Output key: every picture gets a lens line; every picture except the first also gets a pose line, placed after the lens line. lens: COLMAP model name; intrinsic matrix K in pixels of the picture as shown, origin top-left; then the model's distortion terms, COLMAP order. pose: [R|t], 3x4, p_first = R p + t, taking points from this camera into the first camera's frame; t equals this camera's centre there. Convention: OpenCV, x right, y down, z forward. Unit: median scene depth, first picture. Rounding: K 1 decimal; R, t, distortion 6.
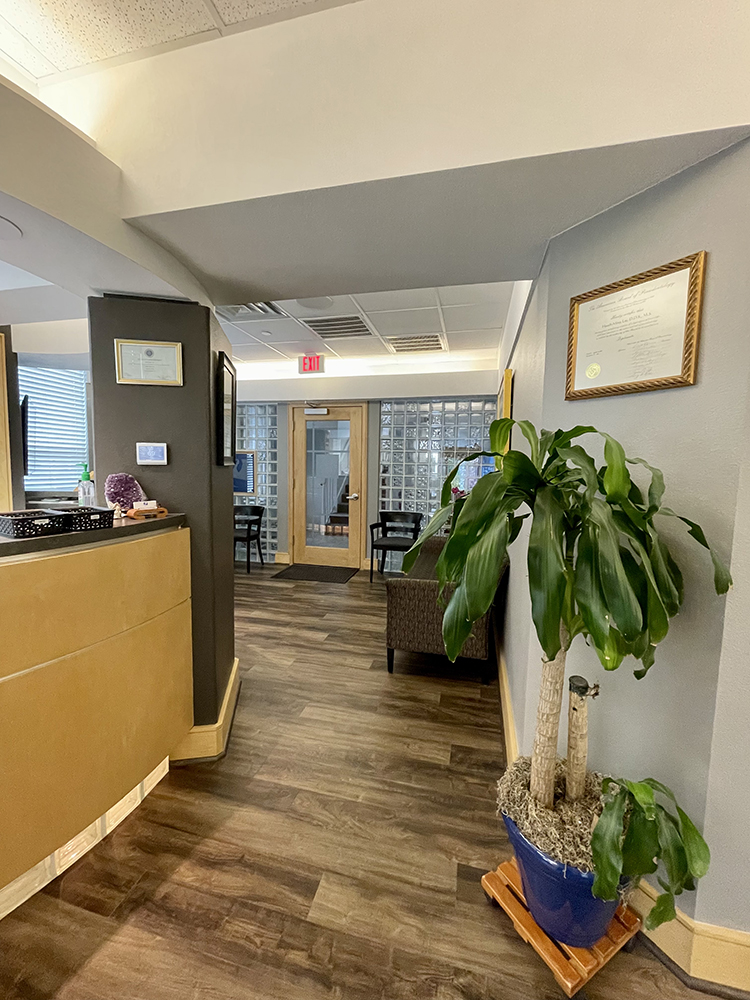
lens RADIAL K [[403.2, 0, 373.1], [0, 403.2, 498.6], [0, 0, 1]] dist [-0.002153, -0.000833]
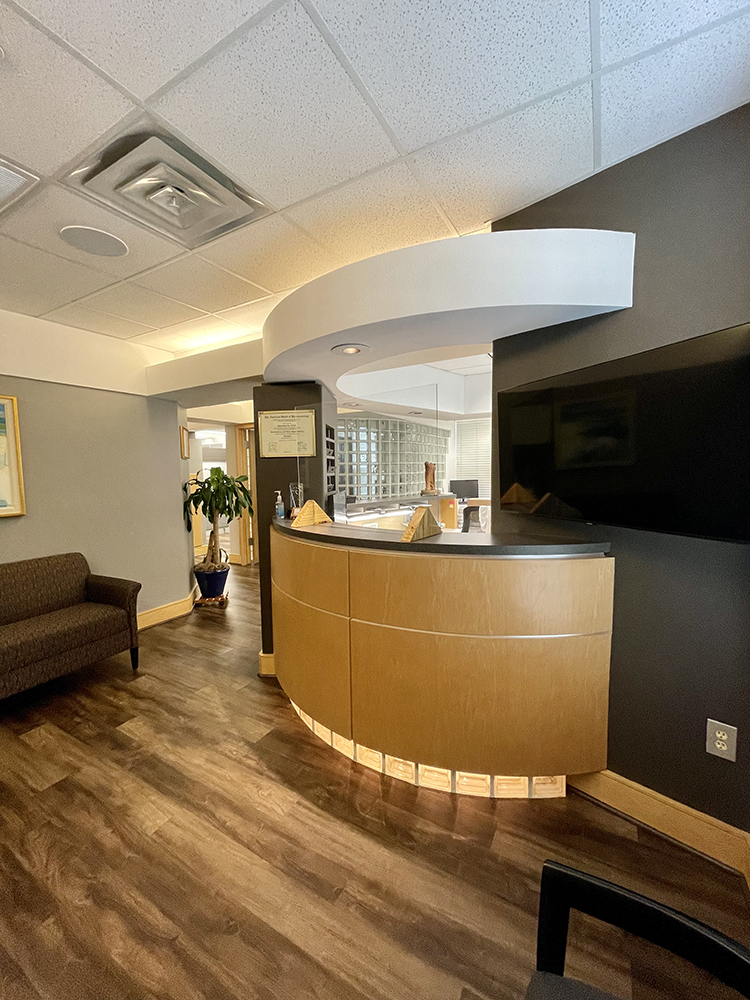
lens RADIAL K [[403.2, 0, 375.9], [0, 403.2, 501.2], [0, 0, 1]] dist [-0.002153, -0.000833]
pose [[-0.964686, -0.021203, 0.262547, -0.801478], [0.023500, 0.985852, 0.165962, -0.183717], [-0.262351, 0.166271, -0.950540, 1.629953]]
